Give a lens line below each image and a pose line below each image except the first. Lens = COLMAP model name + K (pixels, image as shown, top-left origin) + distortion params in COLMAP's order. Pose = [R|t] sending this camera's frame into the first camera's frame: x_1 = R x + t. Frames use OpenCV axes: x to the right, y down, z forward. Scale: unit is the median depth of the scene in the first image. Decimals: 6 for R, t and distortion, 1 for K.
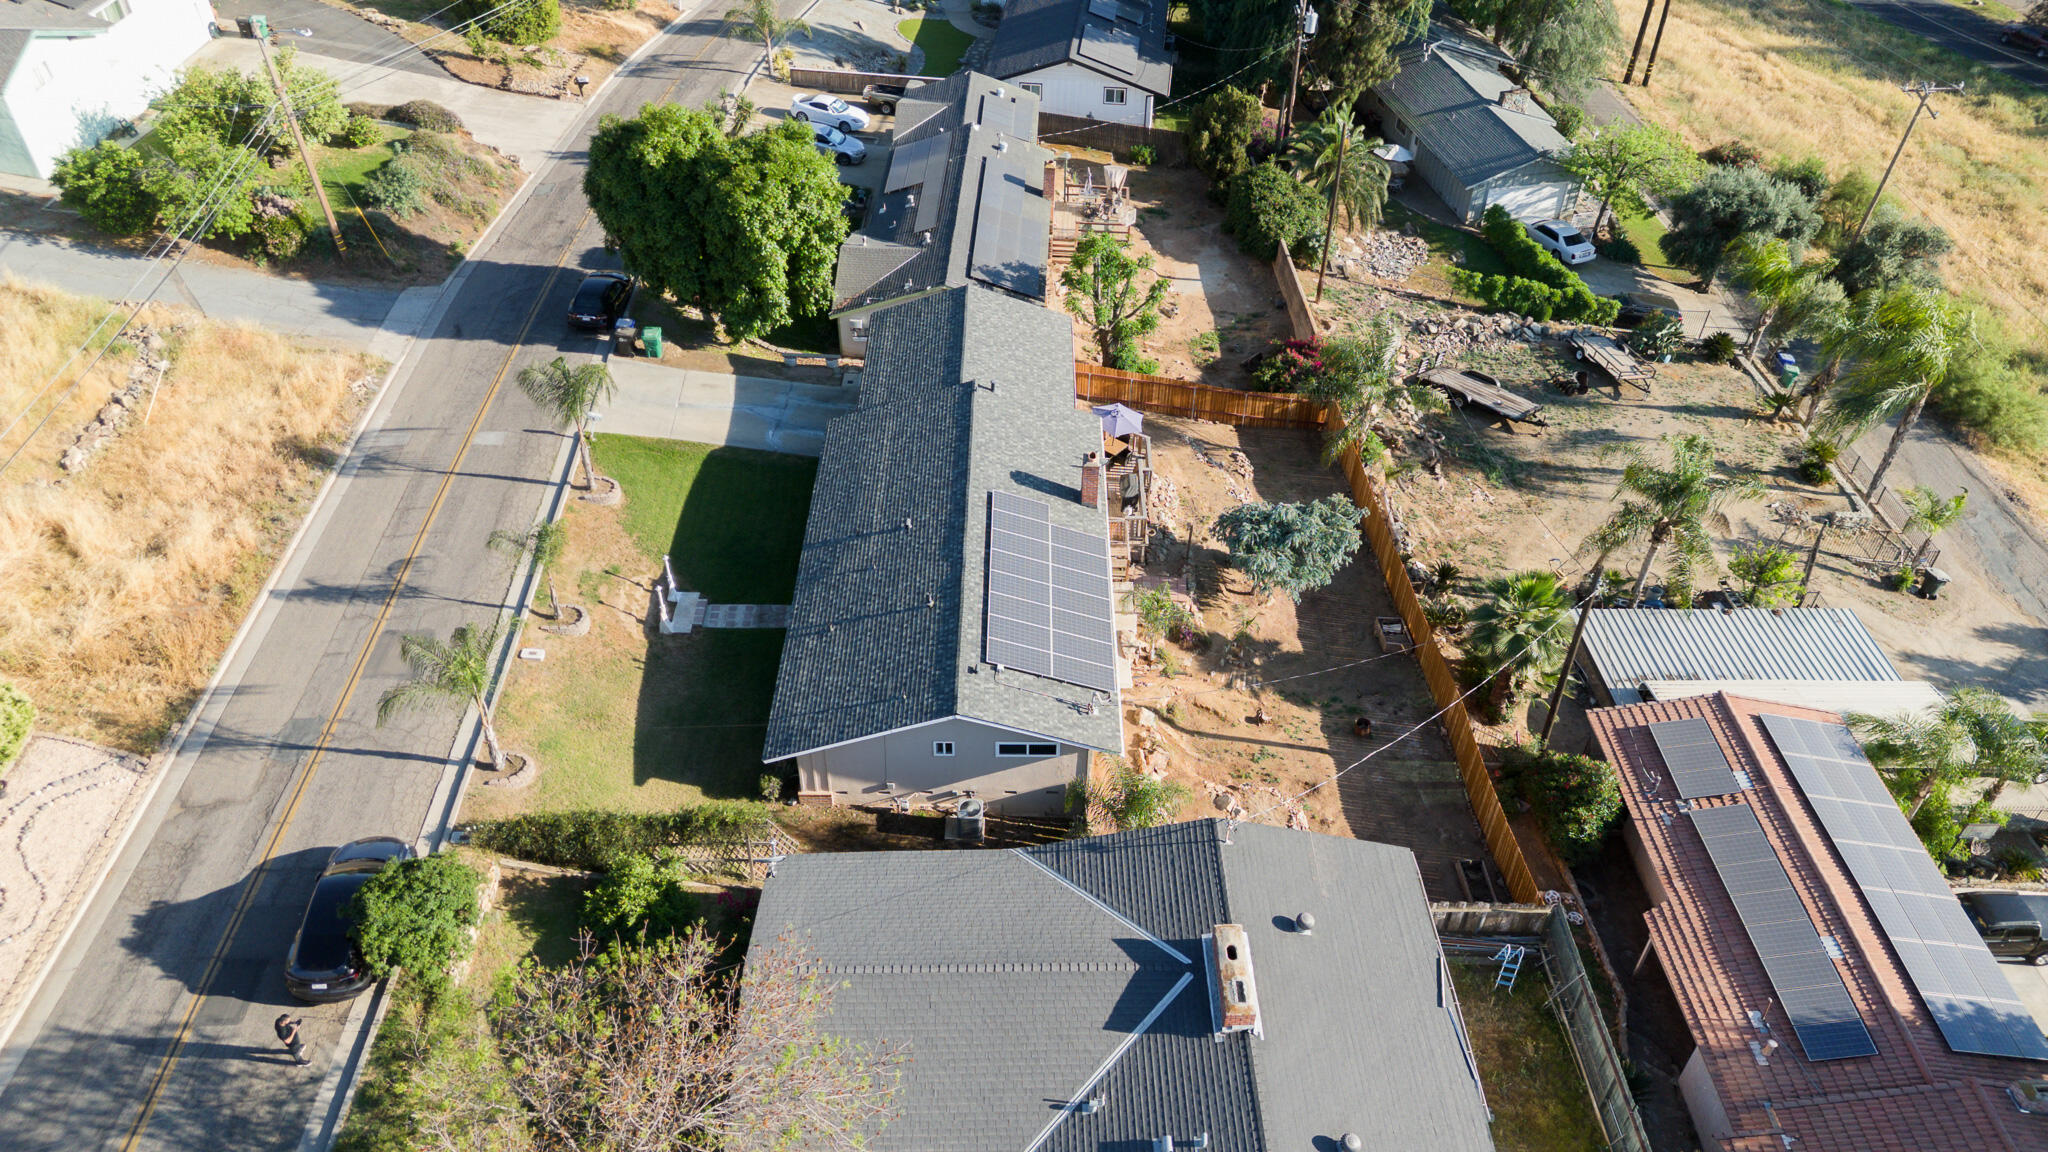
lens RADIAL K [[1433.5, 0, 1024.0], [0, 1433.5, 576.0], [0, 0, 1]] dist [0.094318, -0.129100]
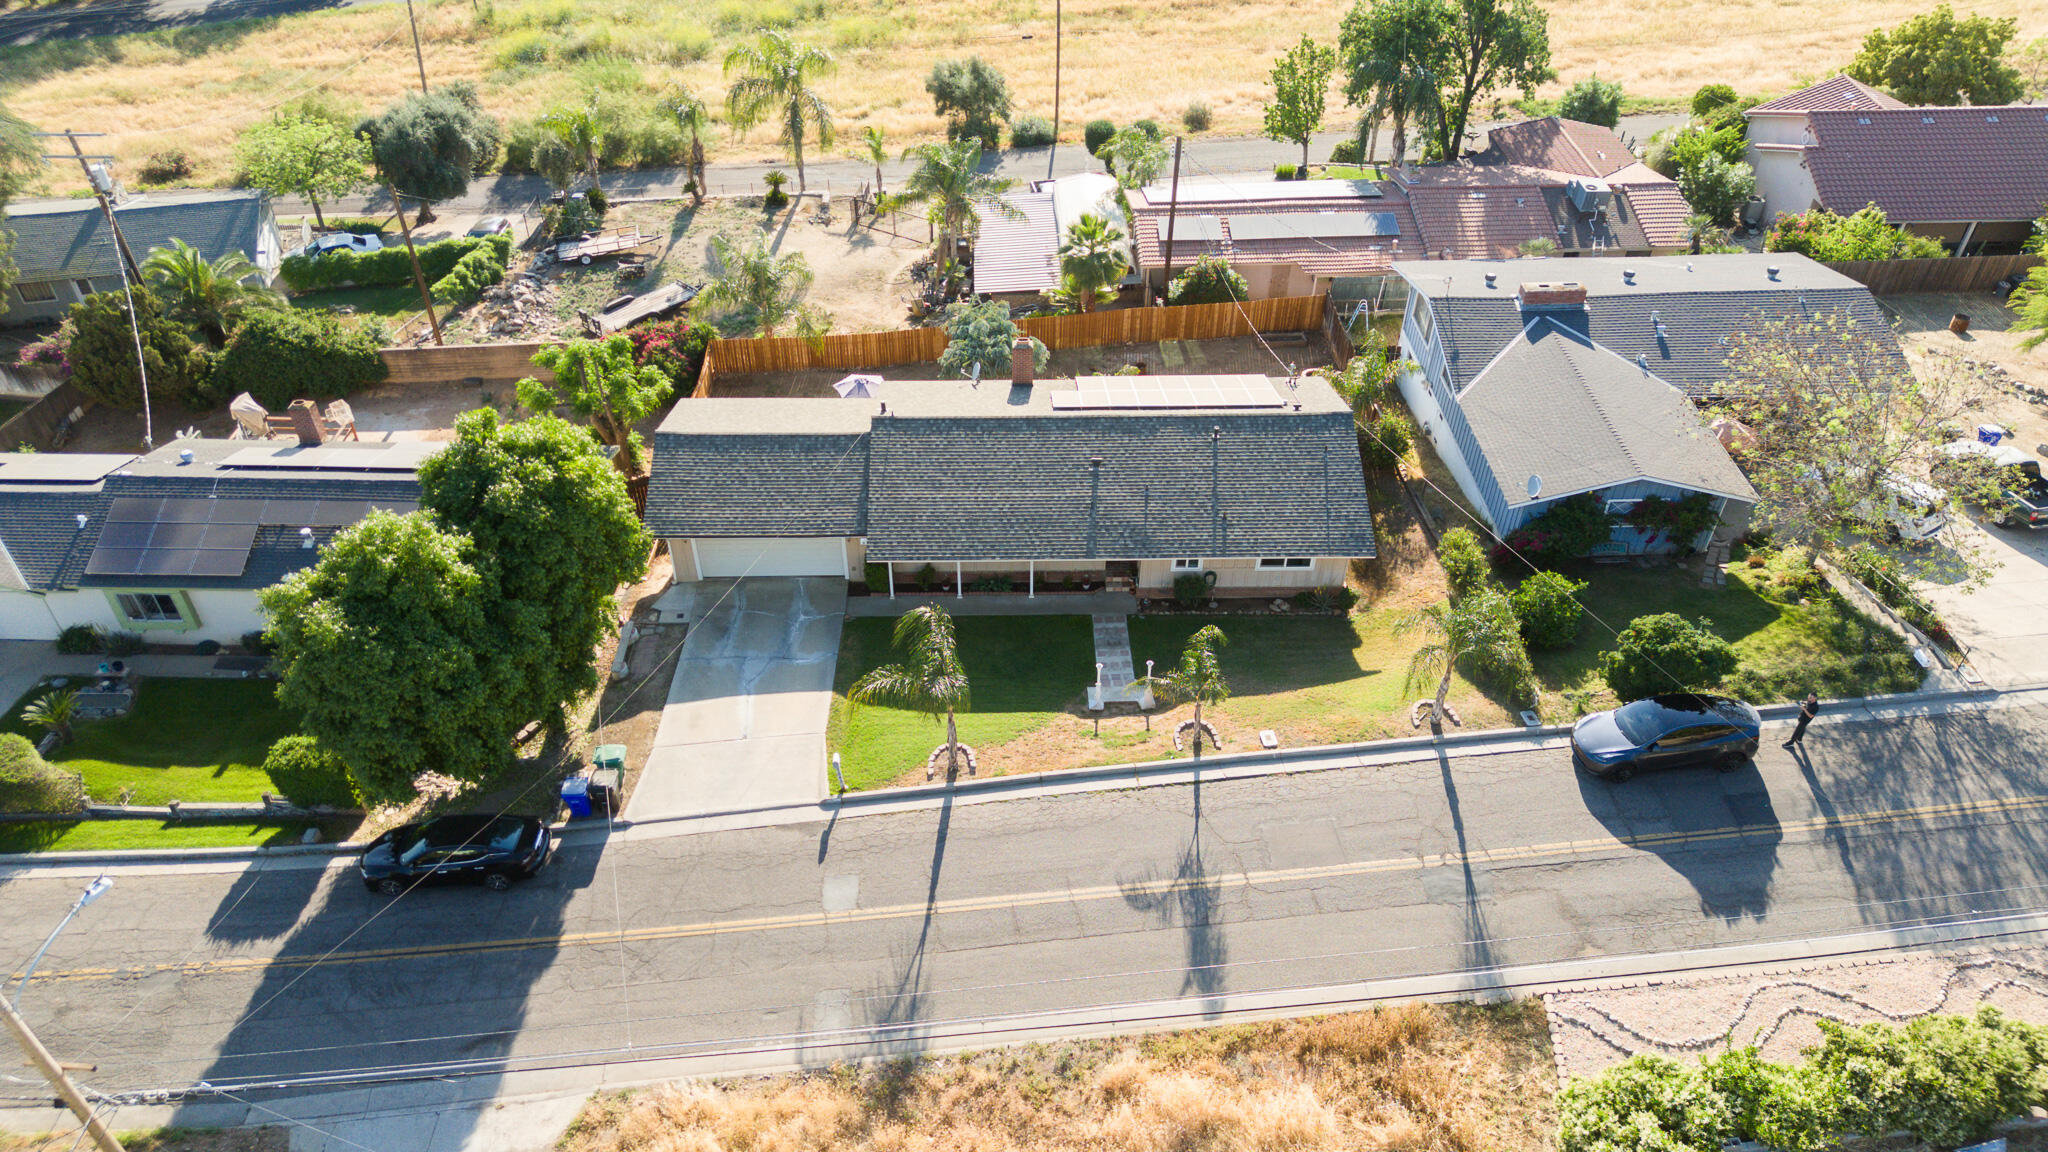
lens RADIAL K [[1433.5, 0, 1024.0], [0, 1433.5, 576.0], [0, 0, 1]] dist [0.094318, -0.129100]
pose [[-0.027918, -0.657701, 0.752762, -1.024351], [0.647807, 0.561615, 0.514718, -0.624085], [-0.761293, 0.502014, 0.410384, 0.721137]]
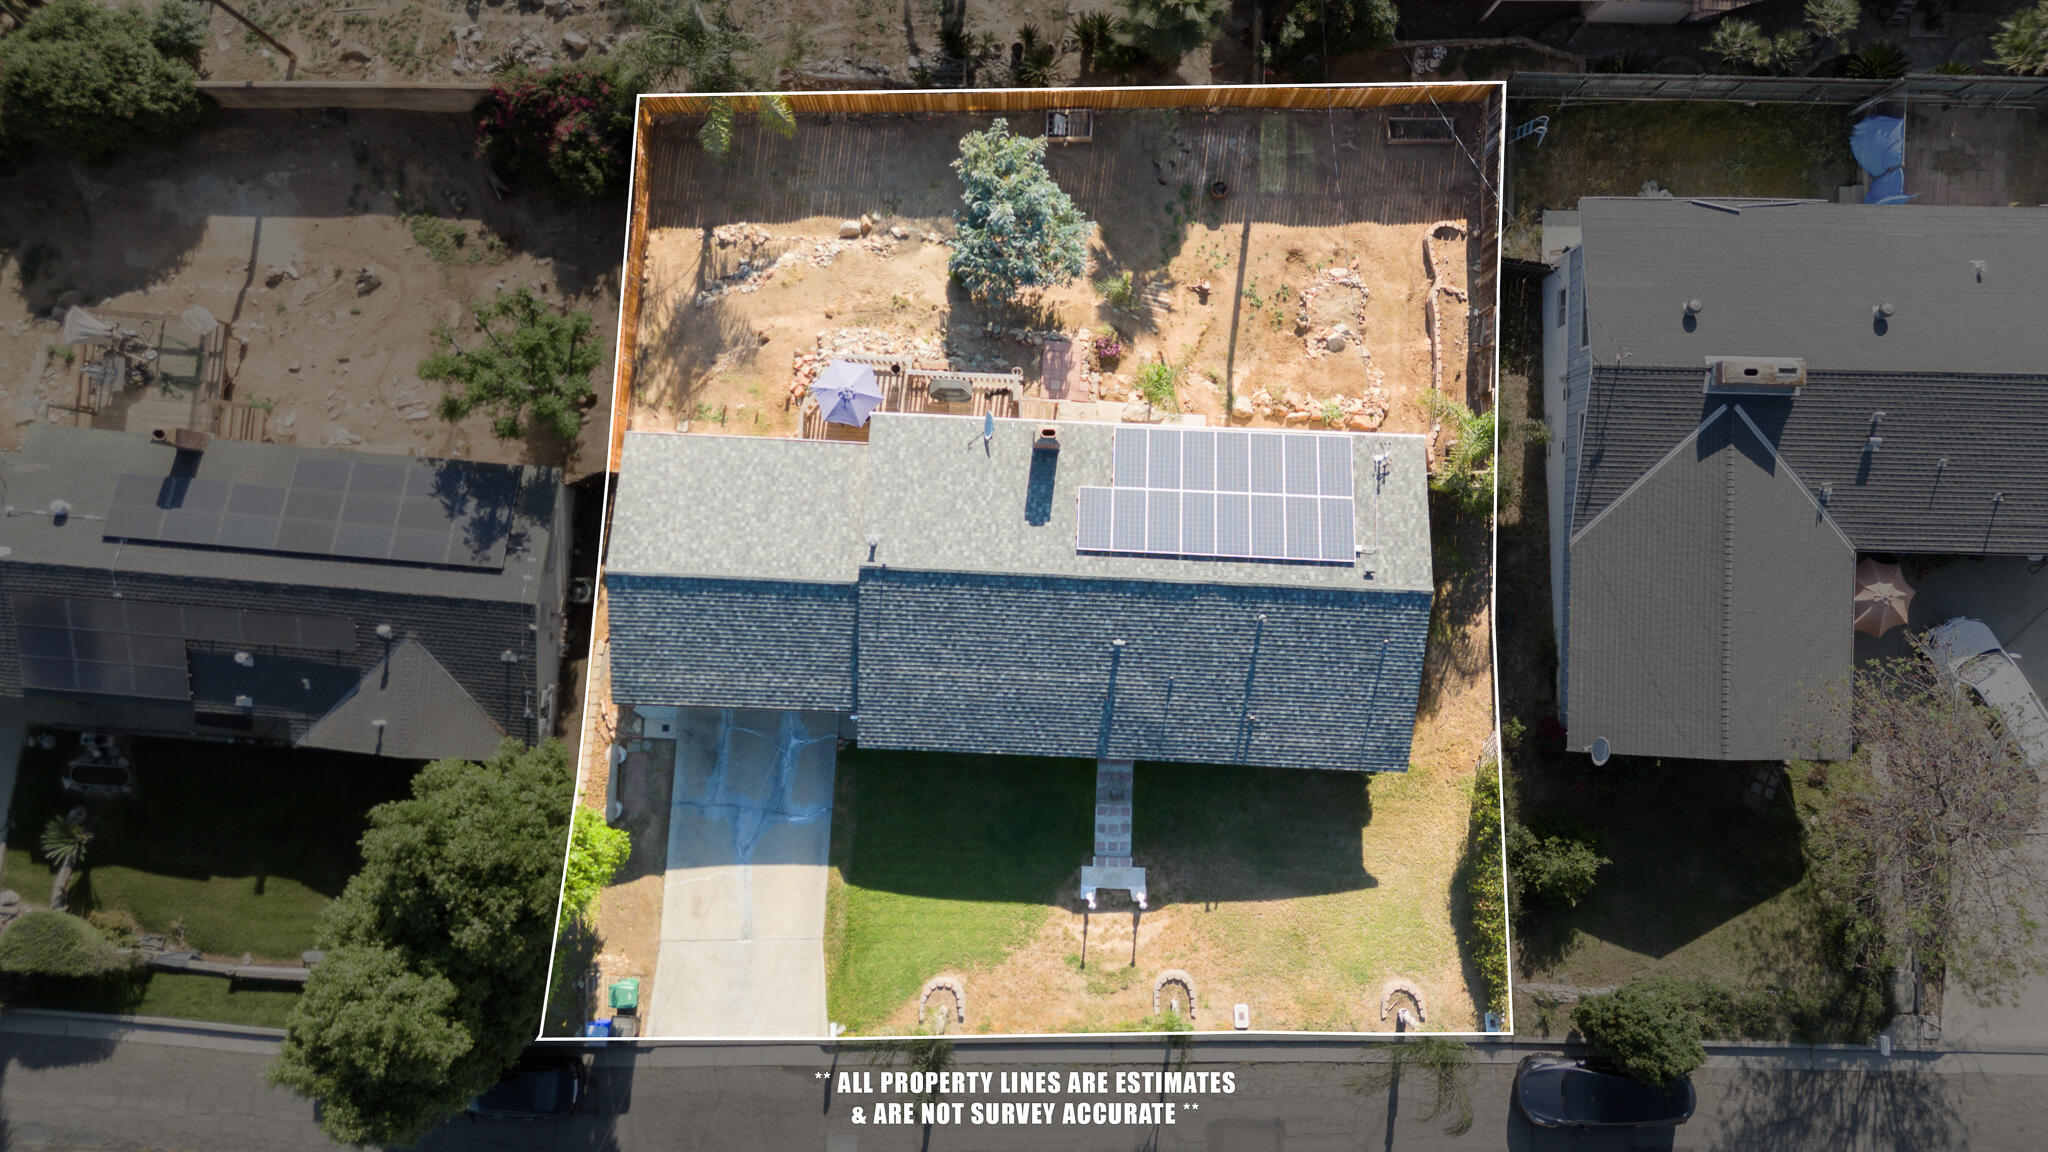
lens RADIAL K [[1433.5, 0, 1024.0], [0, 1433.5, 576.0], [0, 0, 1]] dist [0.094318, -0.129100]
pose [[0.039679, -0.999200, -0.004935, -0.039930], [0.645716, 0.021872, 0.763264, -0.854245], [-0.762546, -0.033472, 0.646067, 0.507519]]
